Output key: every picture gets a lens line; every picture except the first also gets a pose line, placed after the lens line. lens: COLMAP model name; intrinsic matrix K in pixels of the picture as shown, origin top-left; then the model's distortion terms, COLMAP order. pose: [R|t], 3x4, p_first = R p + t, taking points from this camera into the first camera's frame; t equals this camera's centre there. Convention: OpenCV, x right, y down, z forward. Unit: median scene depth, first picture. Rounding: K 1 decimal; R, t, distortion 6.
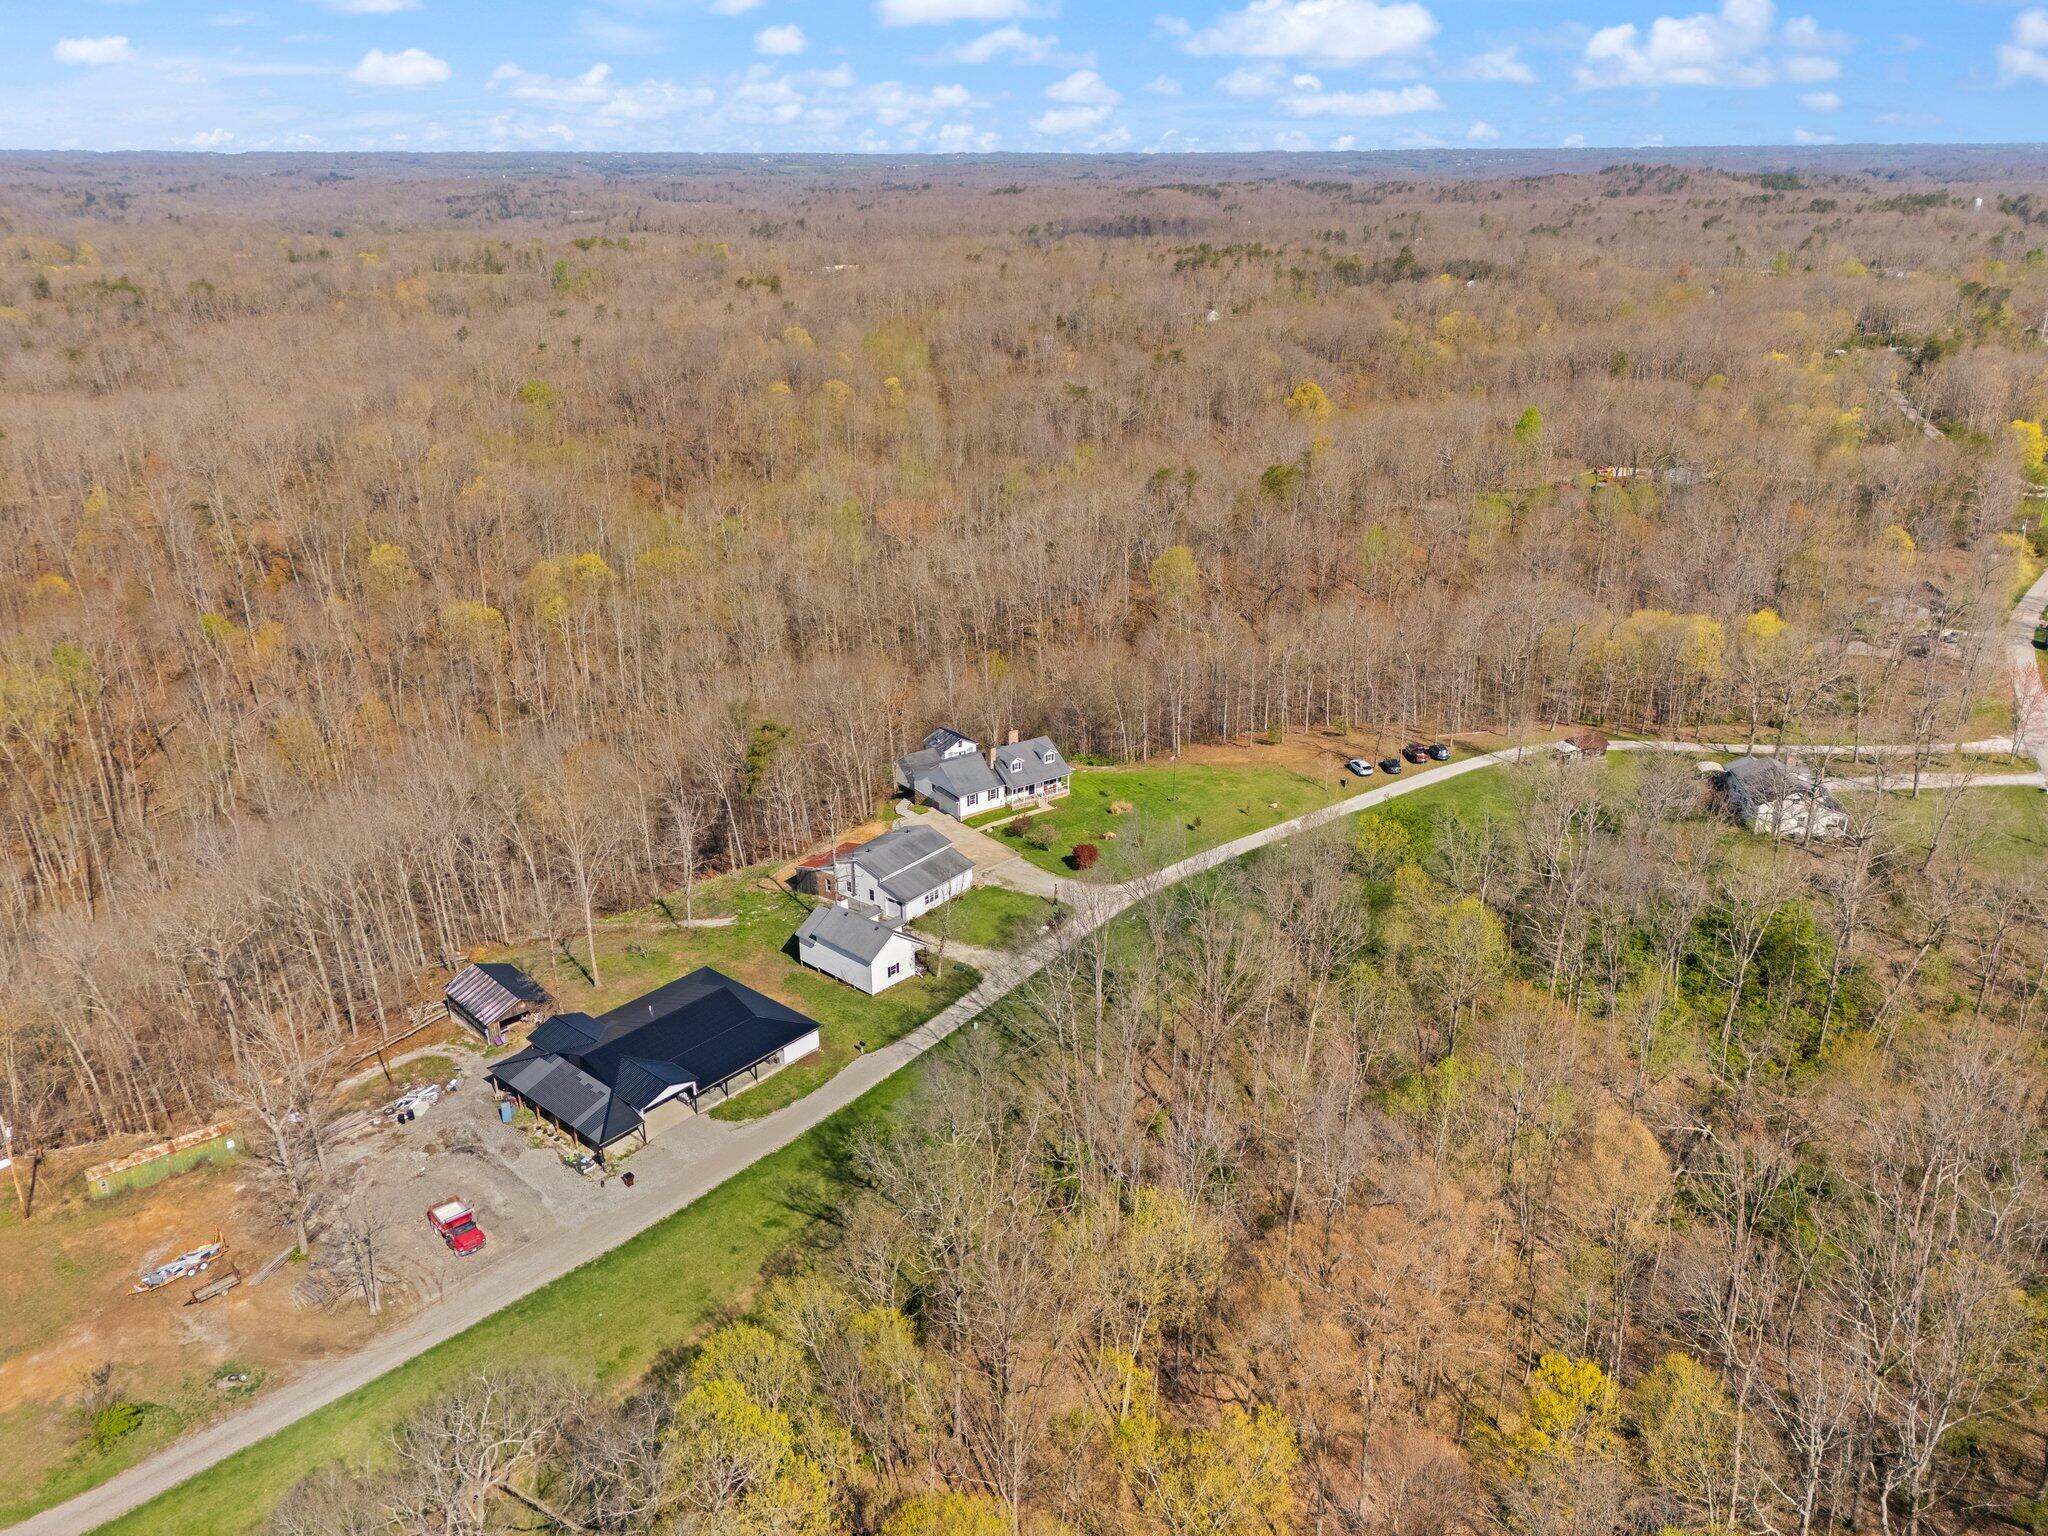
lens RADIAL K [[1524.3, 0, 1019.3], [0, 1524.3, 774.4], [0, 0, 1]] dist [0.040830, 0.001641]
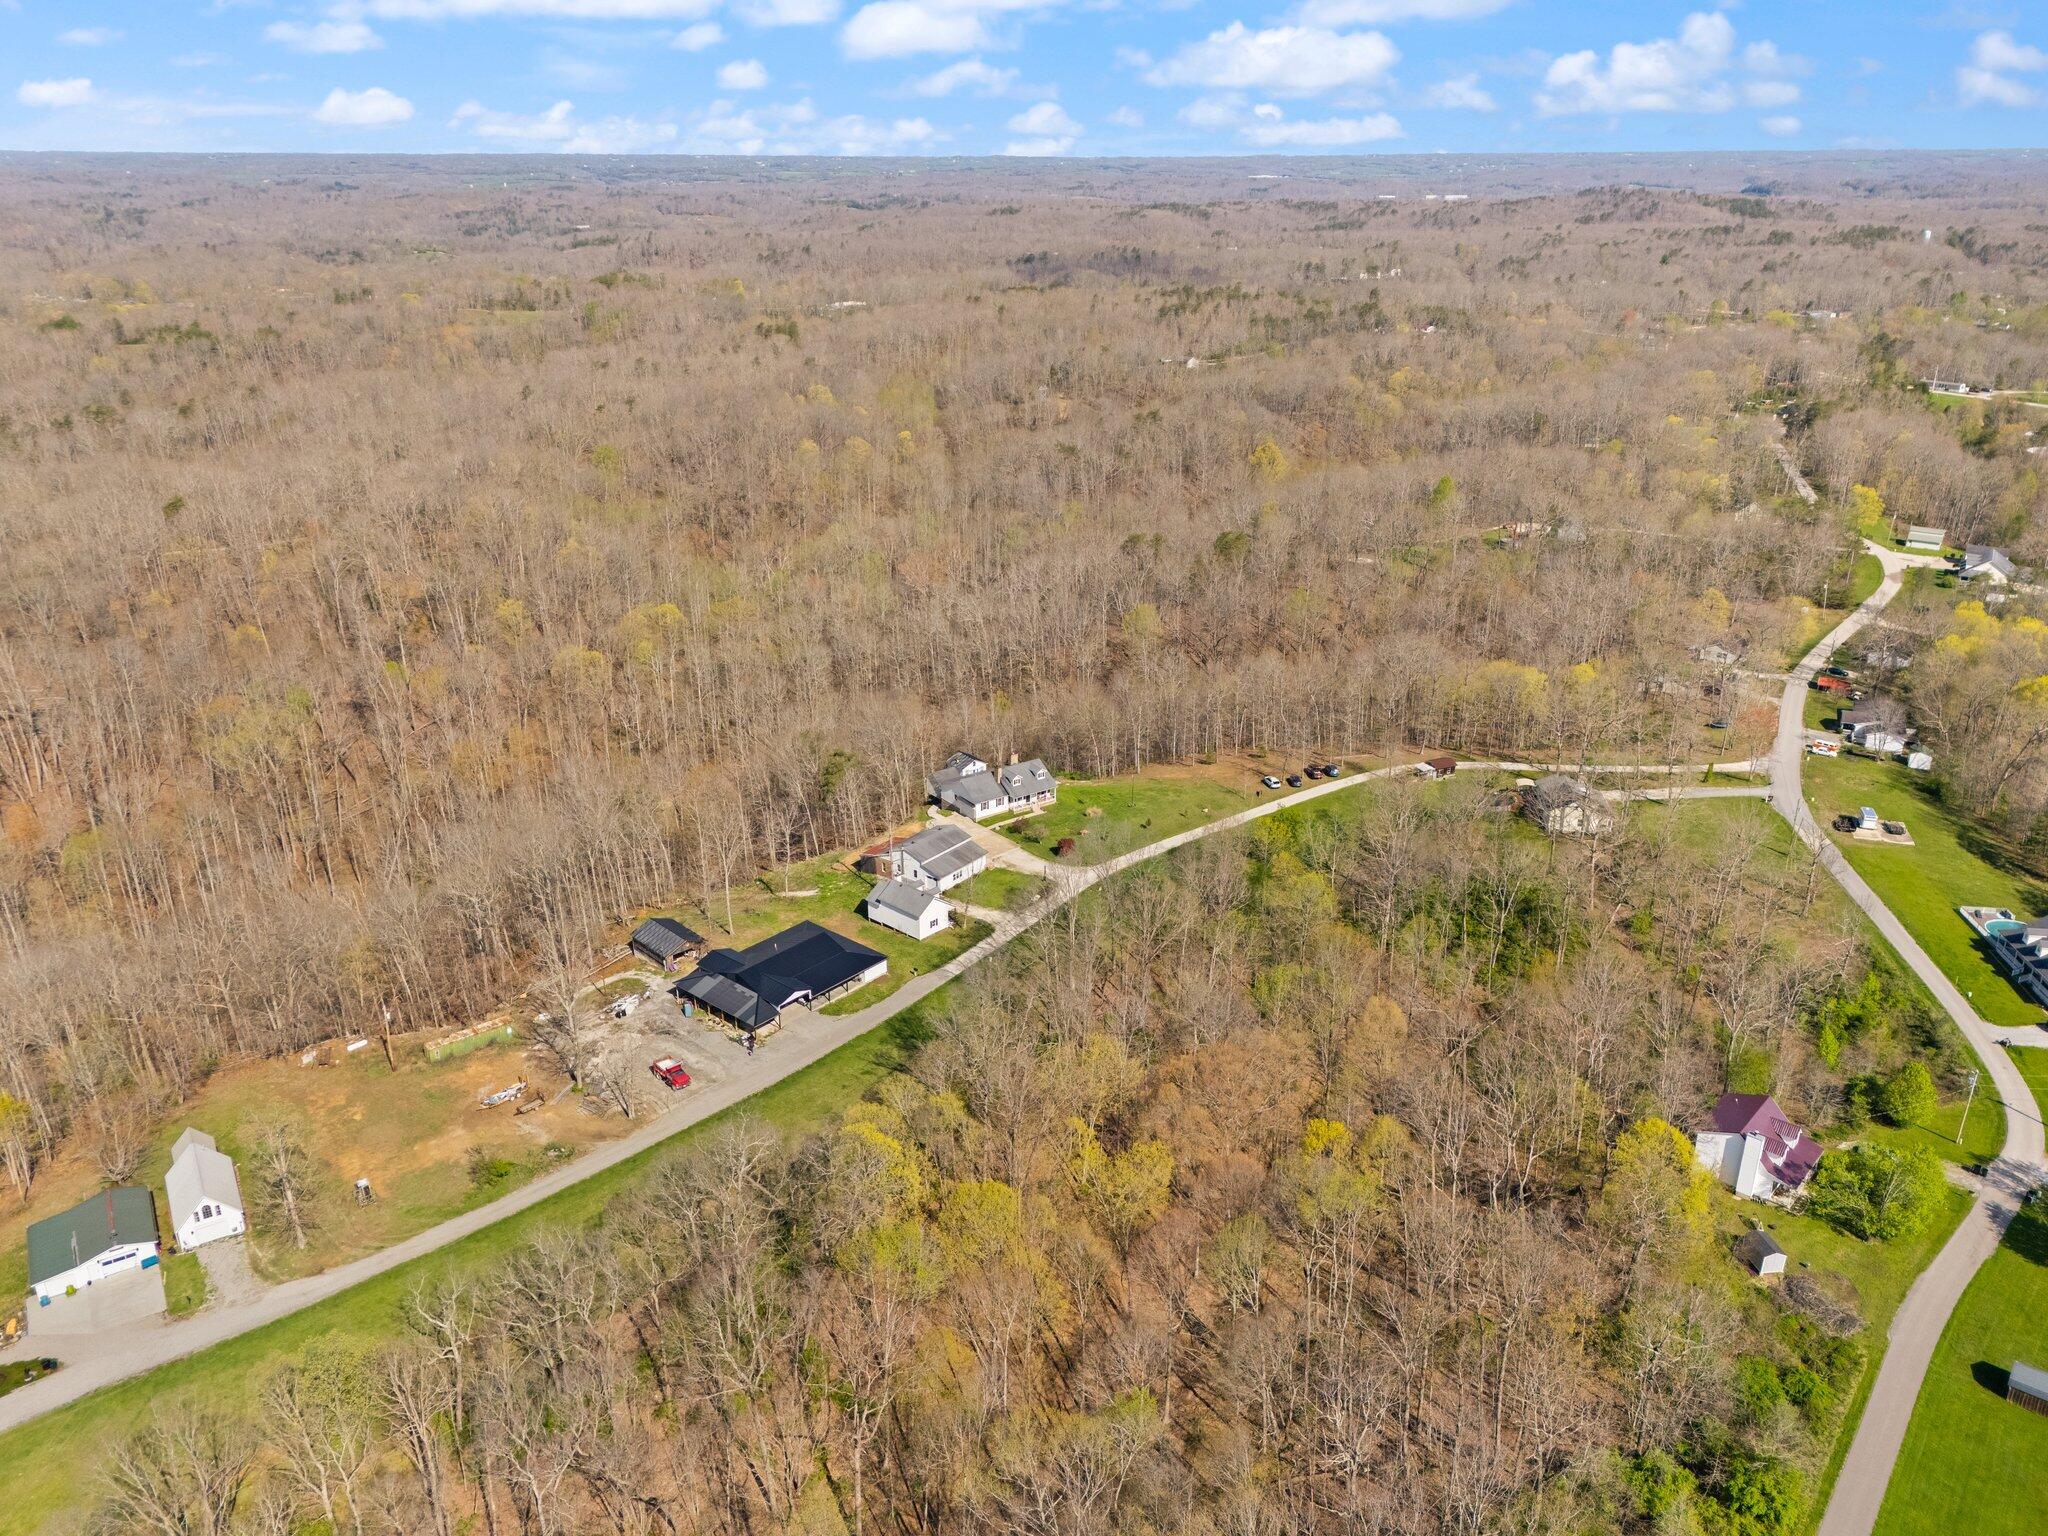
lens RADIAL K [[1524.3, 0, 1019.3], [0, 1524.3, 774.4], [0, 0, 1]] dist [0.040830, 0.001641]
pose [[0.999994, 0.000855, 0.003289, -0.003955], [-0.000852, 0.999999, -0.000884, -0.010171], [-0.003290, 0.000882, 0.999994, -0.346874]]
